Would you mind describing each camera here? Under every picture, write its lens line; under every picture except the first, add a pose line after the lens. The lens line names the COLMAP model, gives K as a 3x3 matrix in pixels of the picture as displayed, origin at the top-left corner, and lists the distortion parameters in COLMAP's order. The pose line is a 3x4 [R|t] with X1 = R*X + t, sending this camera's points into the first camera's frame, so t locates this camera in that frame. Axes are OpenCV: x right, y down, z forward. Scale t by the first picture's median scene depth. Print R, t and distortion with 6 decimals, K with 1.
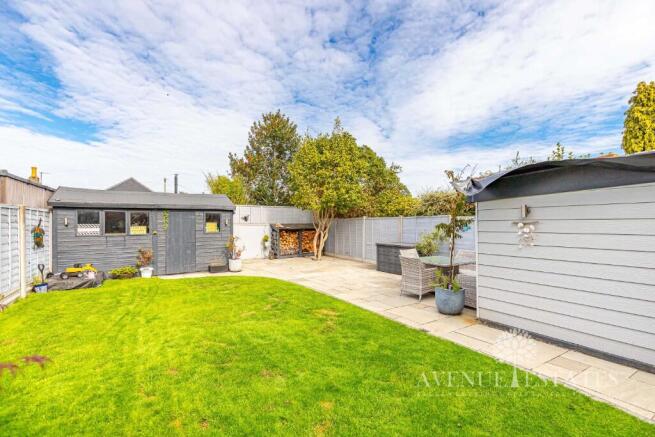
lens RADIAL K [[298.3, 0, 325.5], [0, 298.3, 221.7], [0, 0, 1]] dist [0.001128, -0.001244]
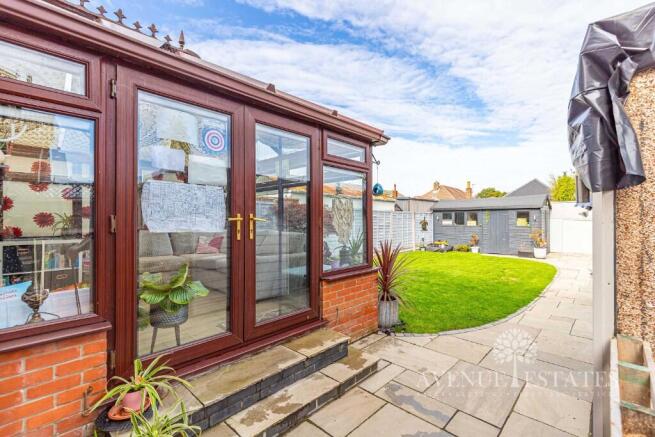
lens RADIAL K [[298.3, 0, 330.8], [0, 298.3, 220.1], [0, 0, 1]] dist [0.001128, -0.001244]
pose [[0.272201, 0.002088, -0.962238, 0.710429], [0.005932, 0.999975, 0.003848, 0.000889], [0.962222, -0.006756, 0.272182, -0.171937]]
